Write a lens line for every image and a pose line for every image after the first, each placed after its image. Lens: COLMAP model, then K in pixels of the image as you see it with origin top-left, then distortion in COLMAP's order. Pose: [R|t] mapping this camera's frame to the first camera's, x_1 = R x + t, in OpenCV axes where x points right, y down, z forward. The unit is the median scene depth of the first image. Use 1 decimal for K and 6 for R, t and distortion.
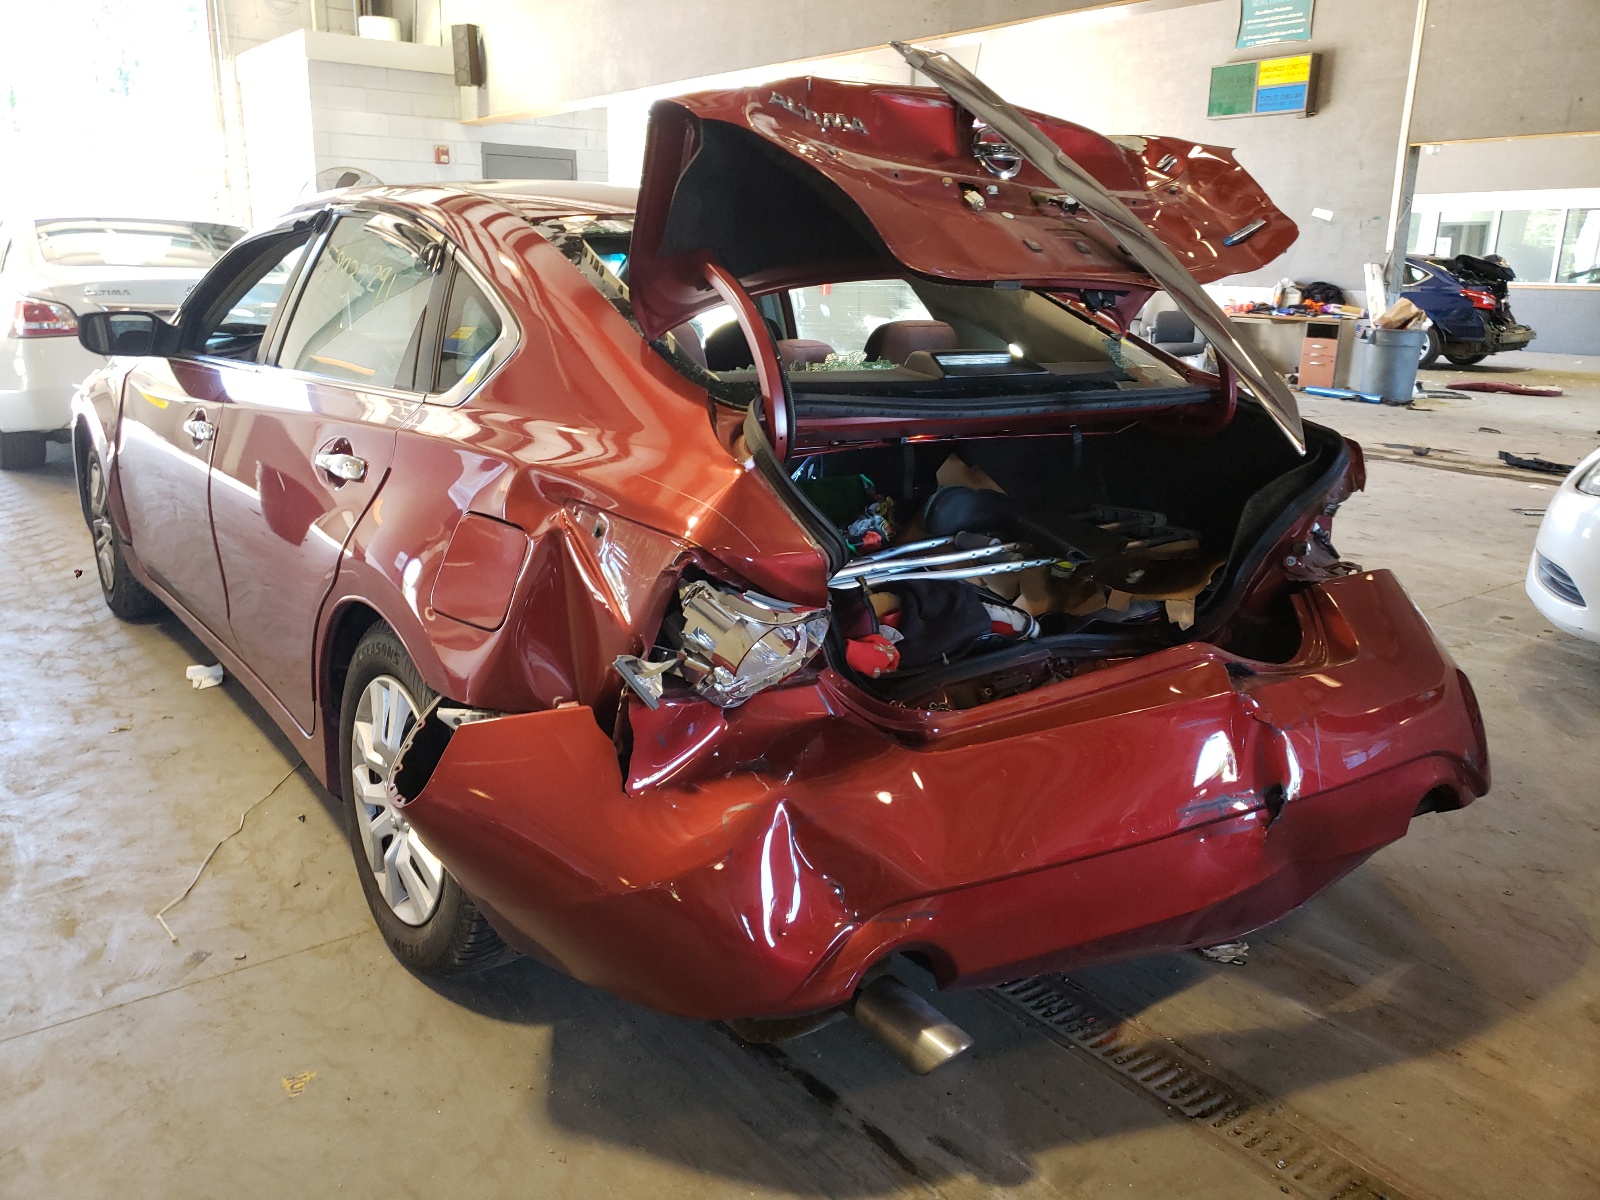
lens RADIAL K [[1235.3, 0, 800.0], [0, 1235.3, 600.0], [0, 0, 1]] dist [-0.000778, 0.001148]
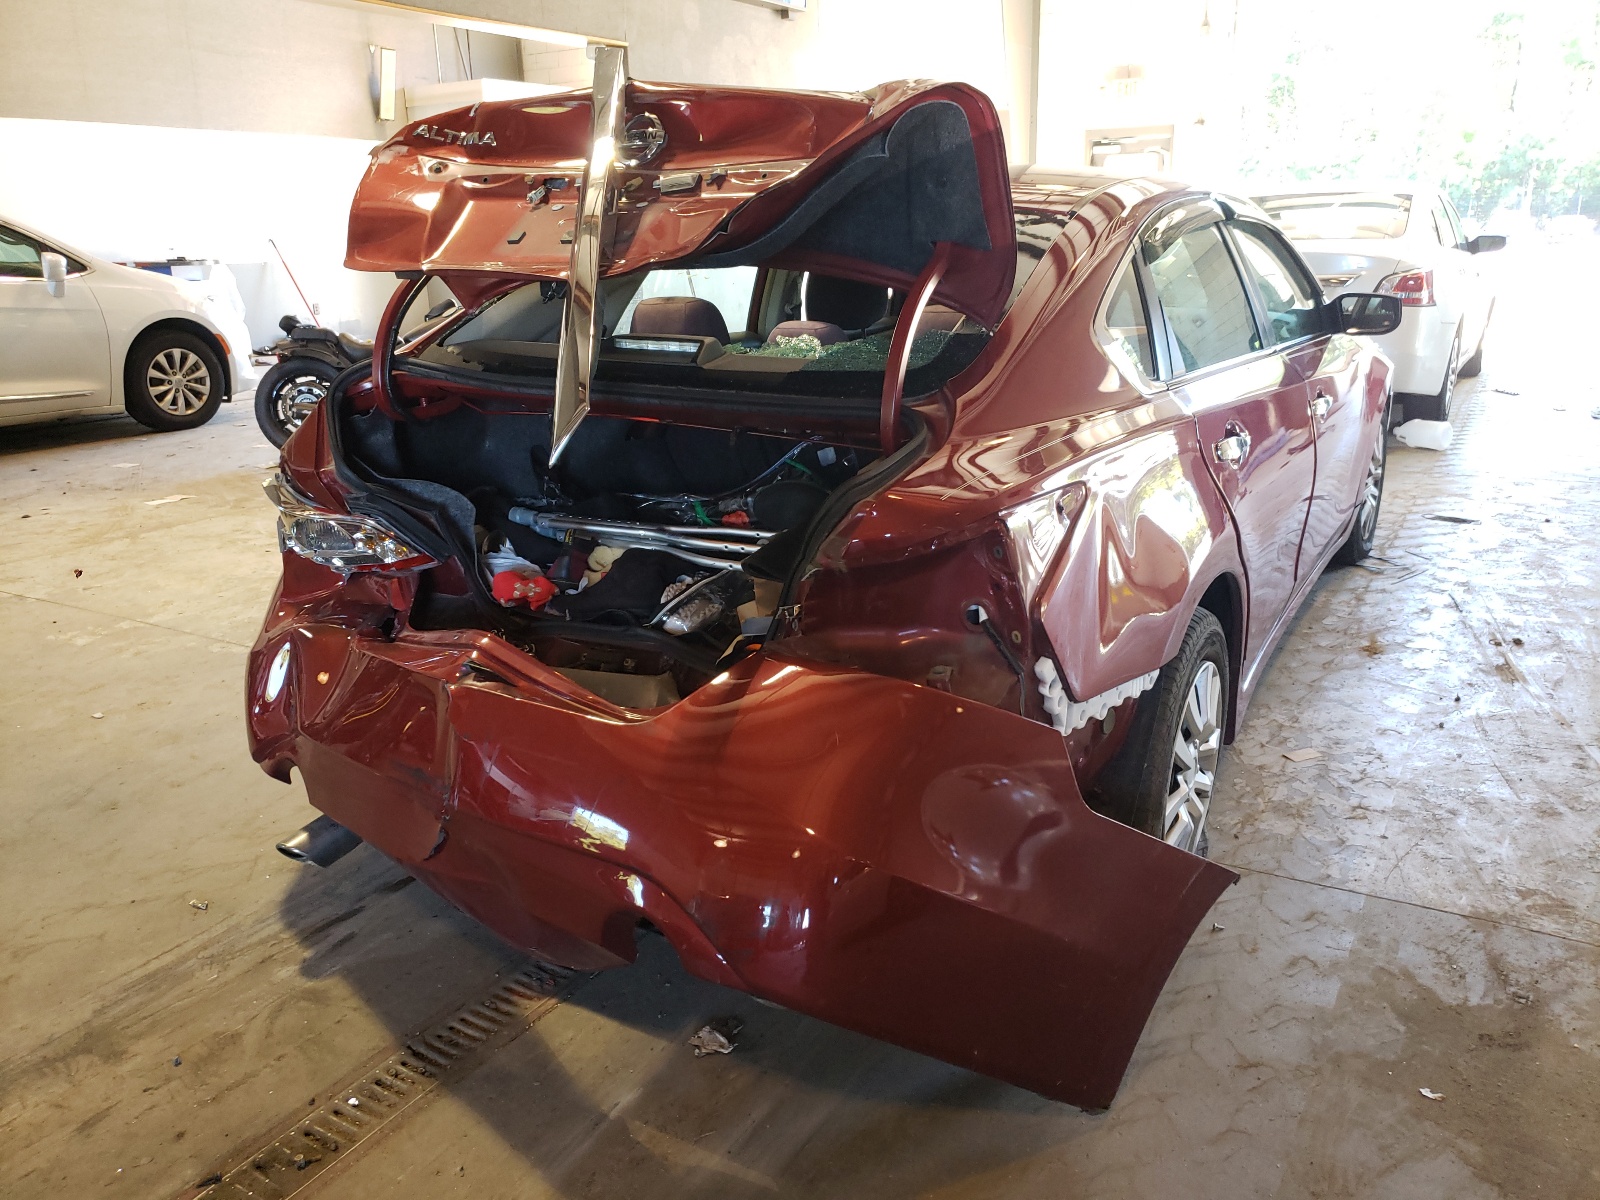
lens RADIAL K [[1235.3, 0, 800.0], [0, 1235.3, 600.0], [0, 0, 1]] dist [-0.000778, 0.001148]
pose [[0.391286, 0.241647, -0.887976, 1.232472], [-0.217311, 0.961883, 0.166002, -0.202007], [0.894244, 0.128013, 0.428884, 0.734845]]
